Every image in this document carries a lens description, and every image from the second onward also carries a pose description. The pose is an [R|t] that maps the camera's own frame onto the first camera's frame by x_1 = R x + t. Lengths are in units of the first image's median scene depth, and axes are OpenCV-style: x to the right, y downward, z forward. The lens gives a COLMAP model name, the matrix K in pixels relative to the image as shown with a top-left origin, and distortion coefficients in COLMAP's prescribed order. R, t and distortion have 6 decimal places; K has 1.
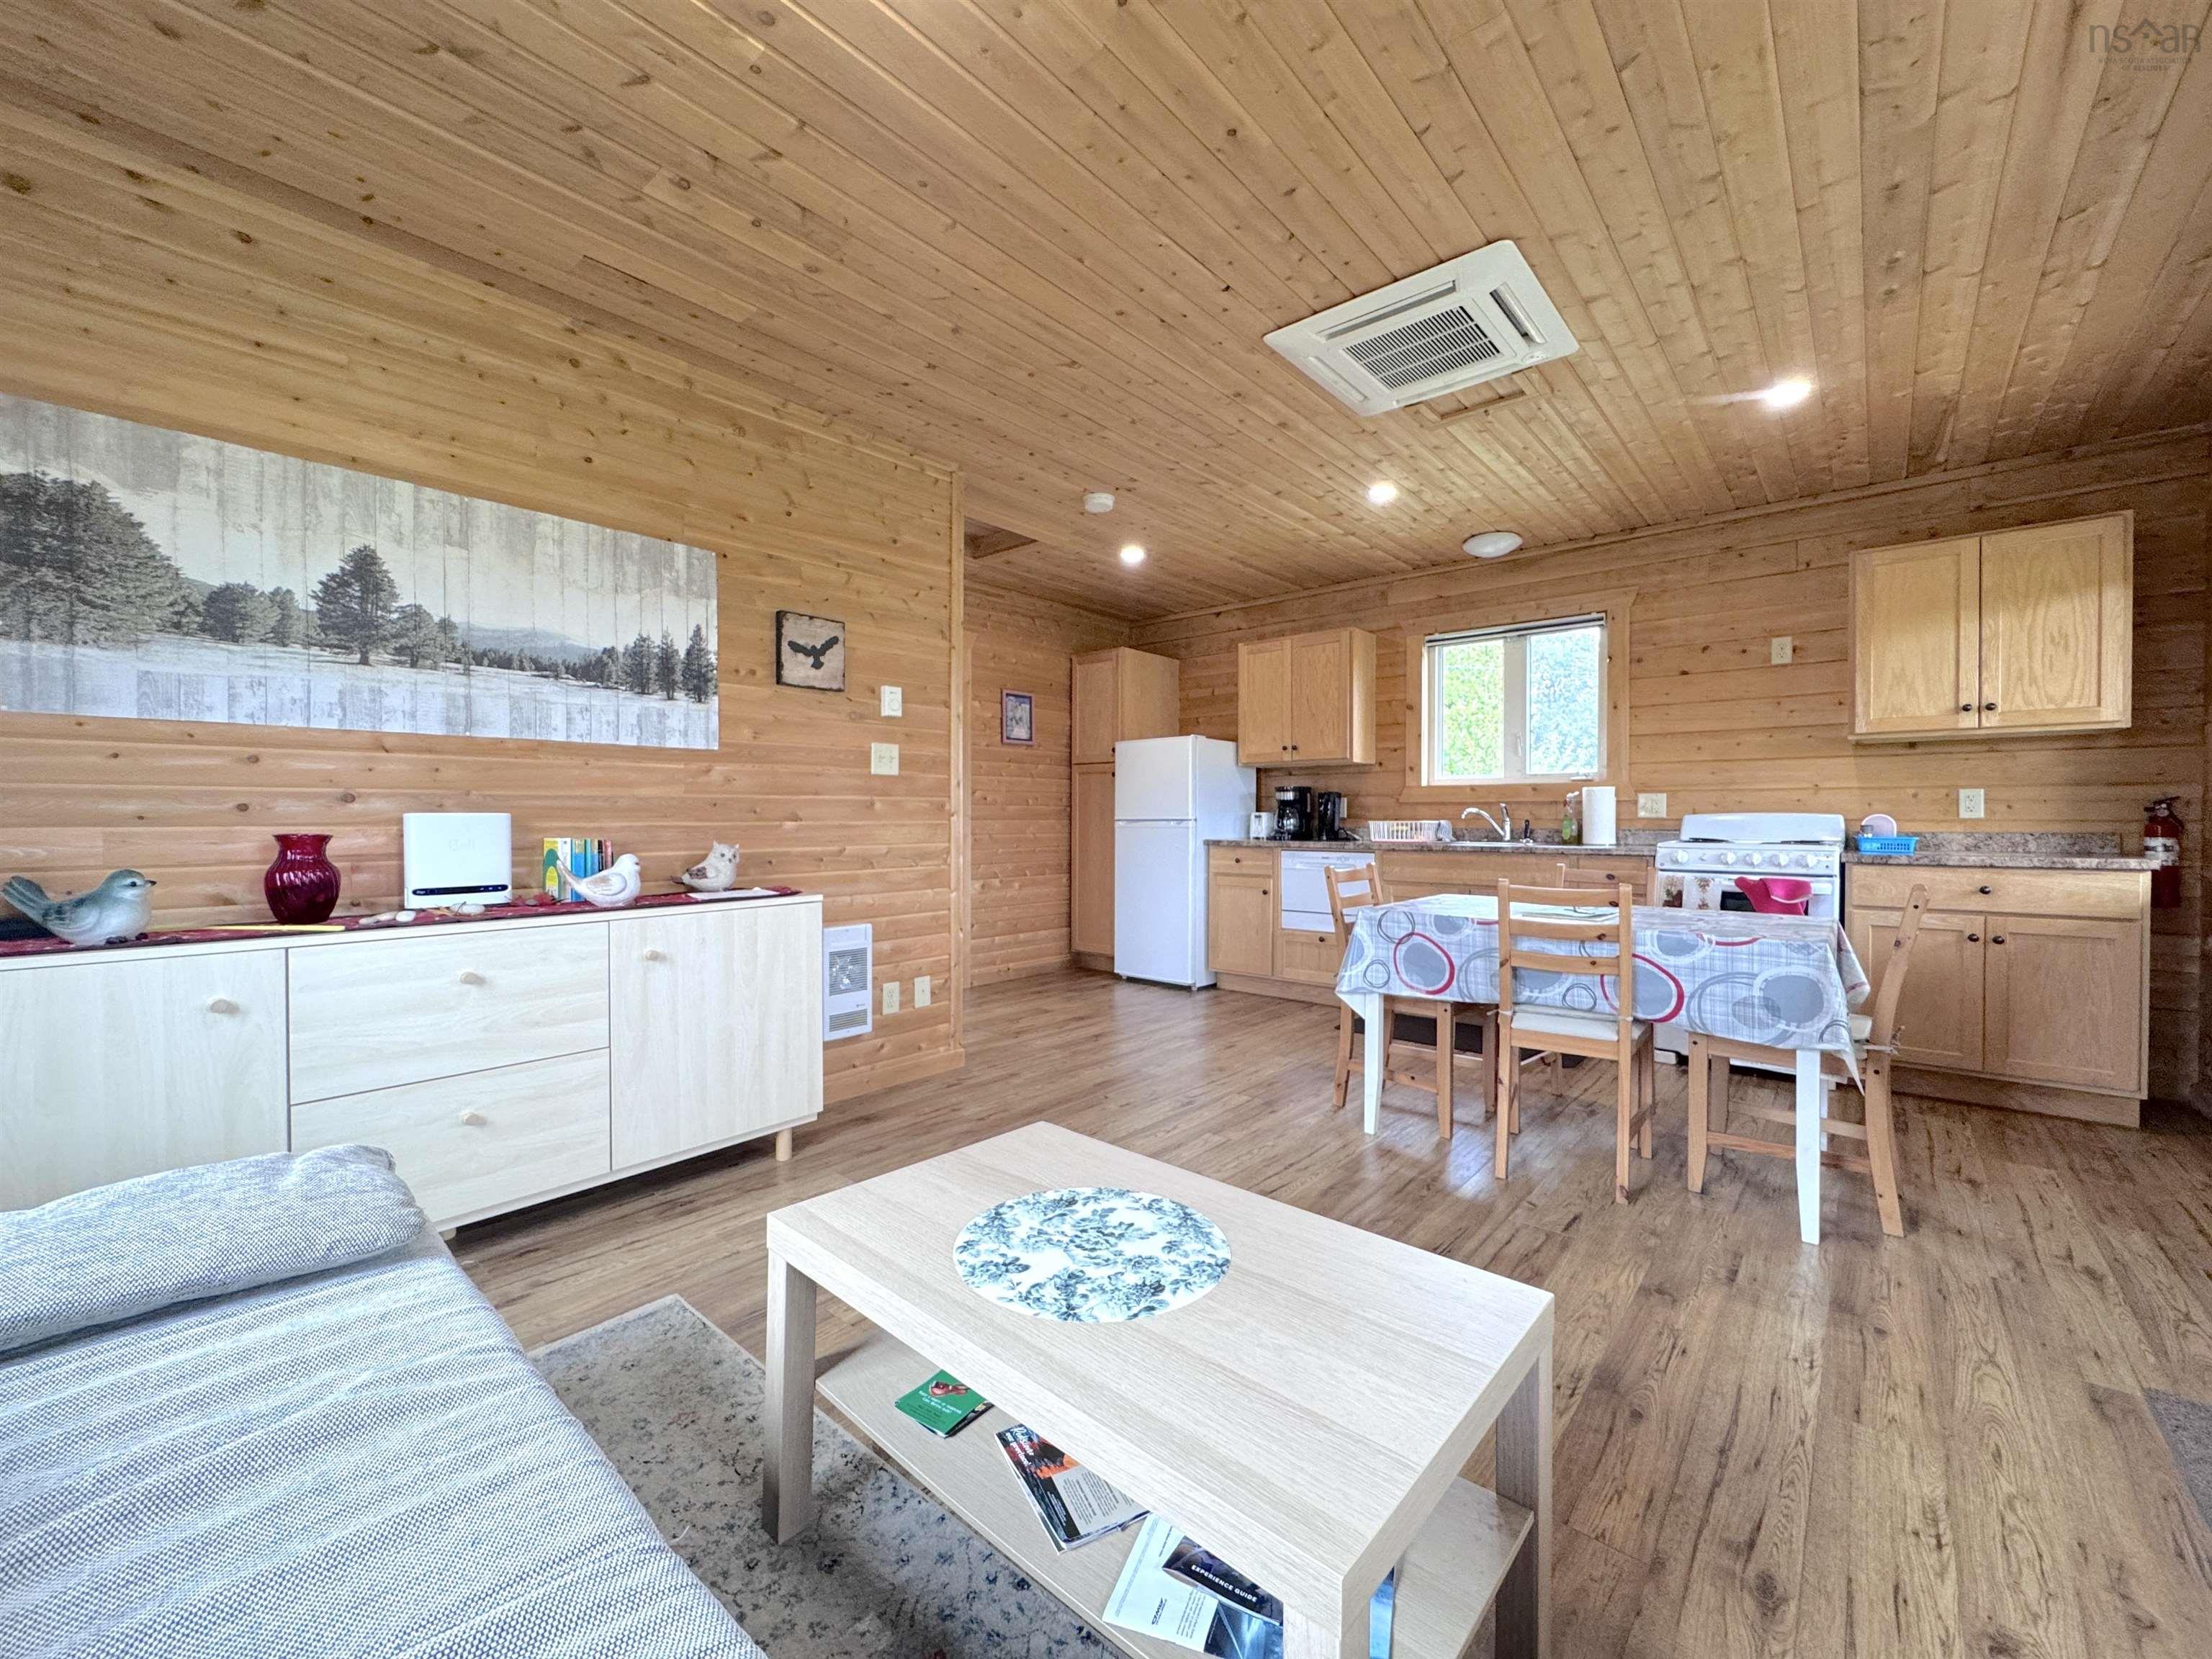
lens RADIAL K [[881.4, 0, 1097.7], [0, 881.4, 823.3], [0, 0, 1]] dist [-0.002221, -0.000221]
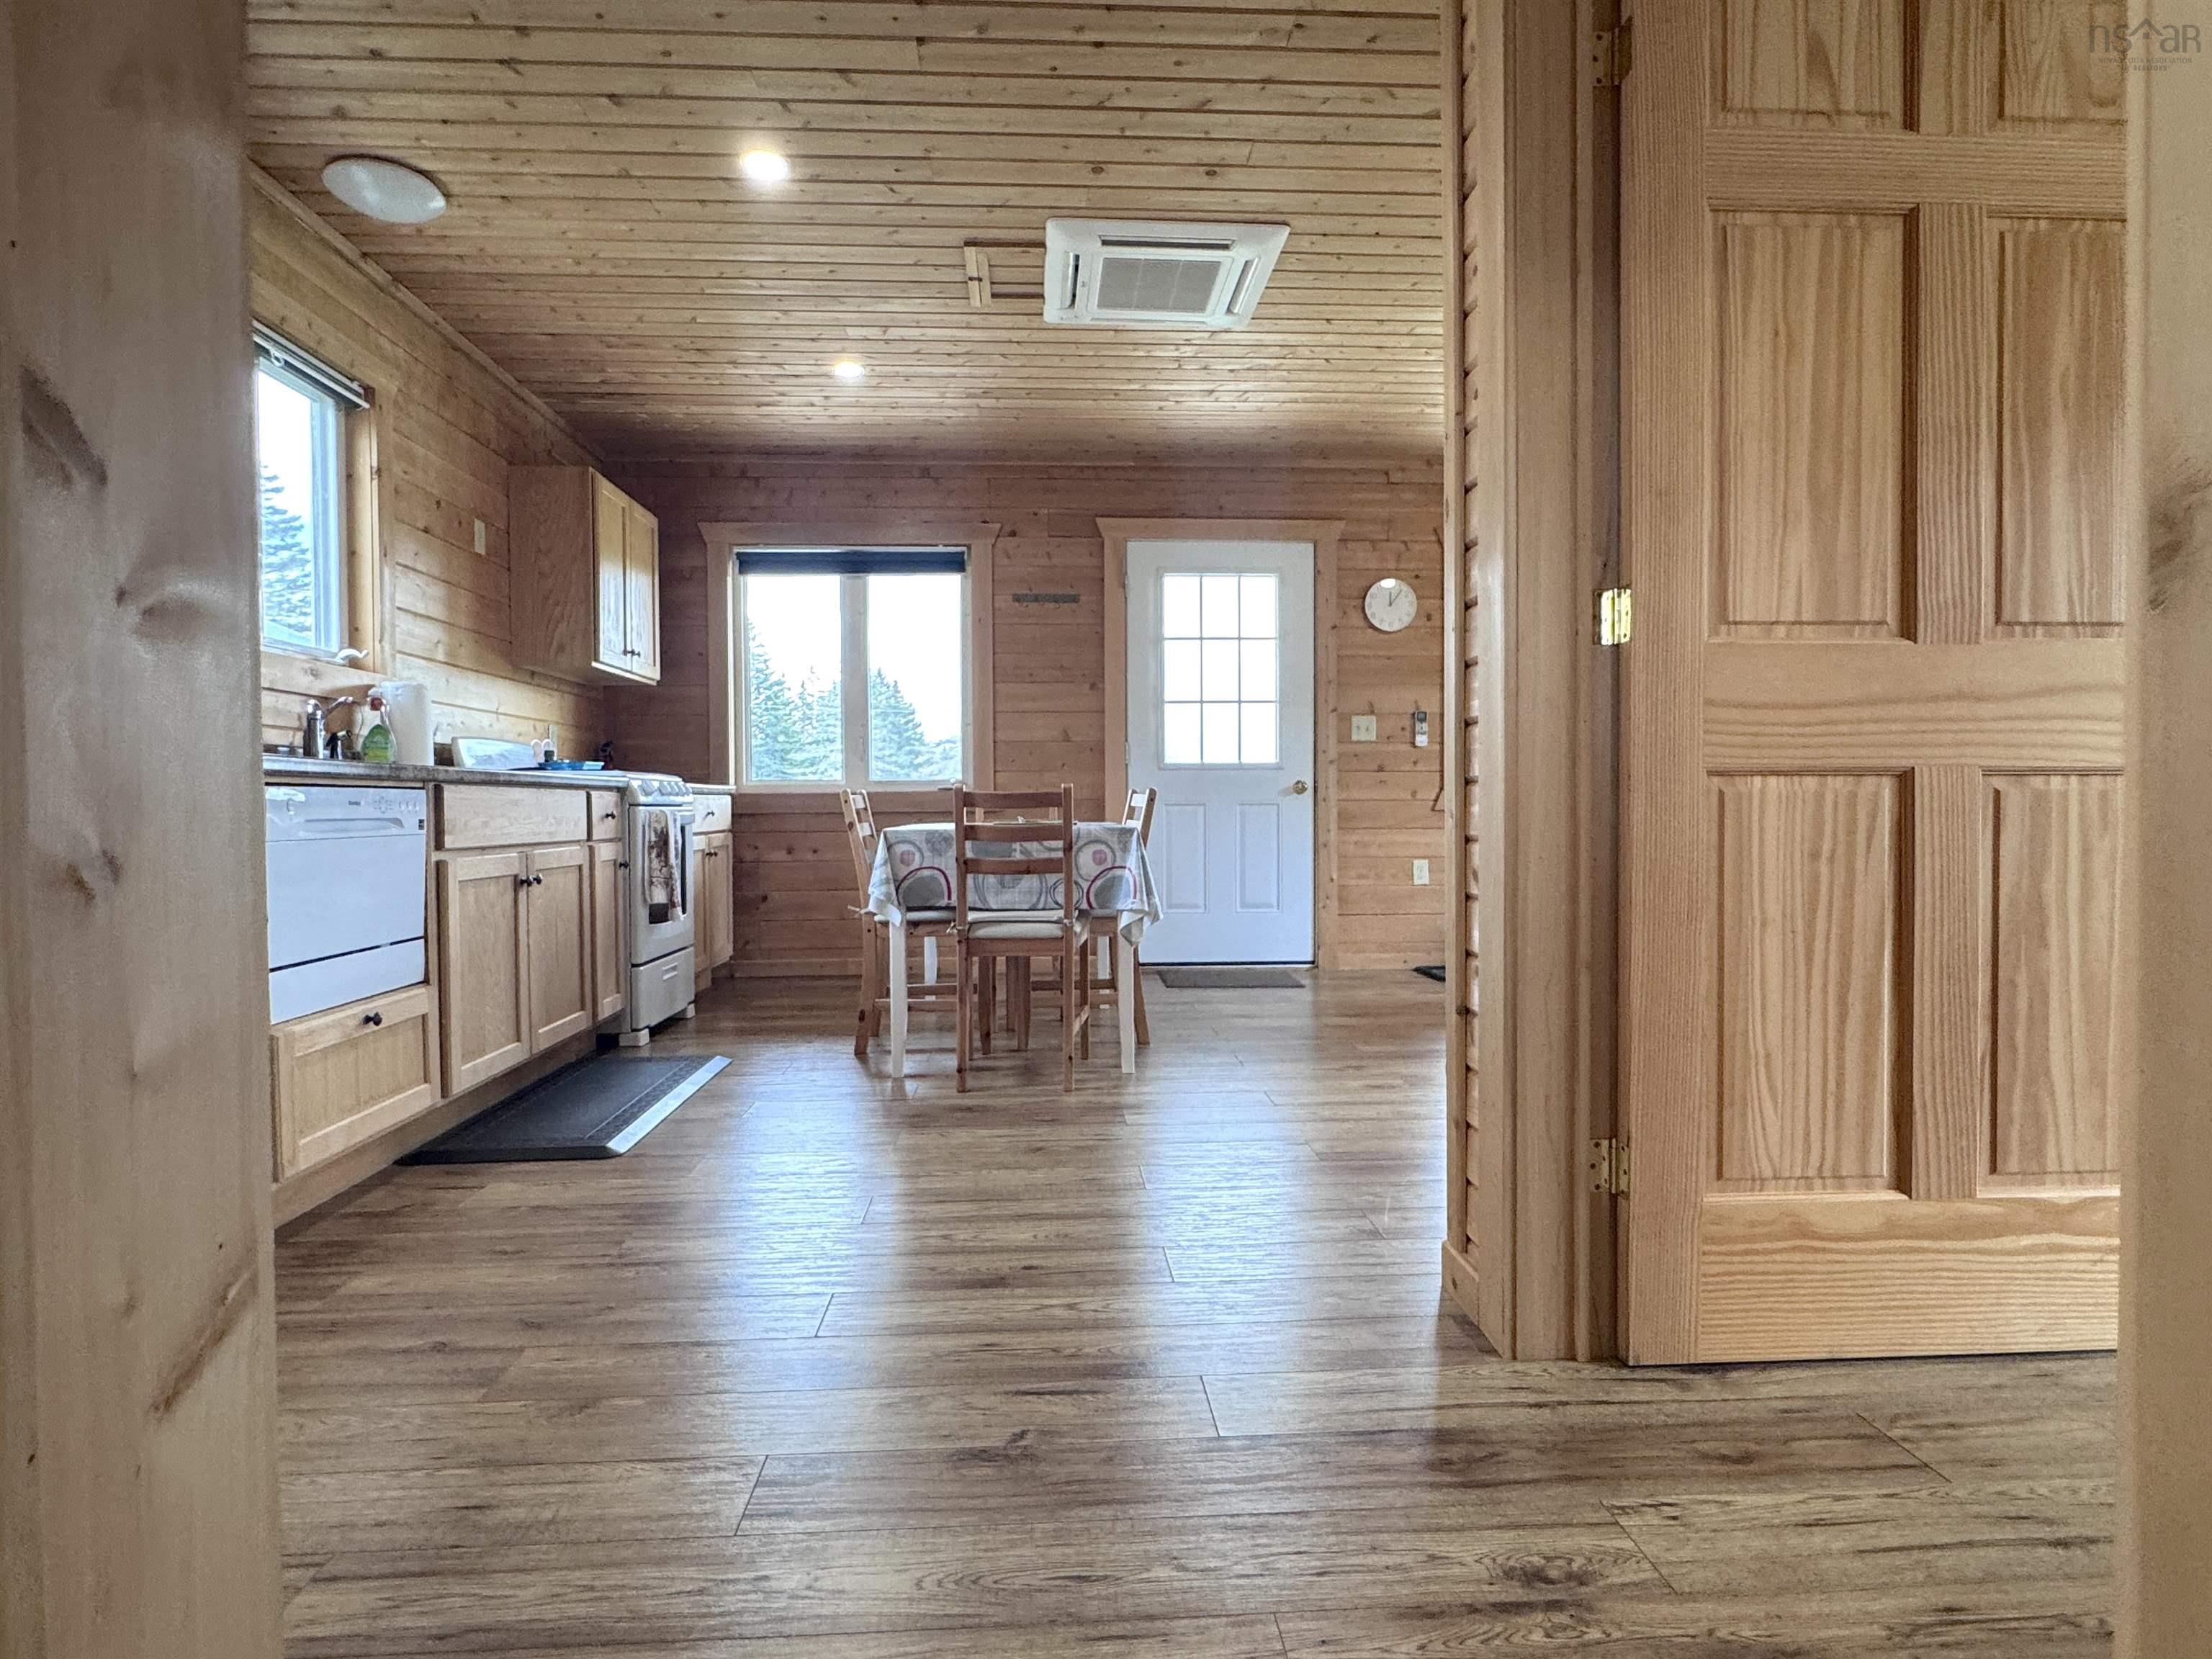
lens RADIAL K [[1167.3, 0, 1104.0], [0, 1167.3, 822.0], [0, 0, 1]] dist [-0.003878, -0.000151]
pose [[-0.705667, -0.004877, 0.708527, -0.470269], [0.012209, 0.999744, 0.019041, 0.062531], [-0.708439, 0.022087, -0.705427, 1.677196]]
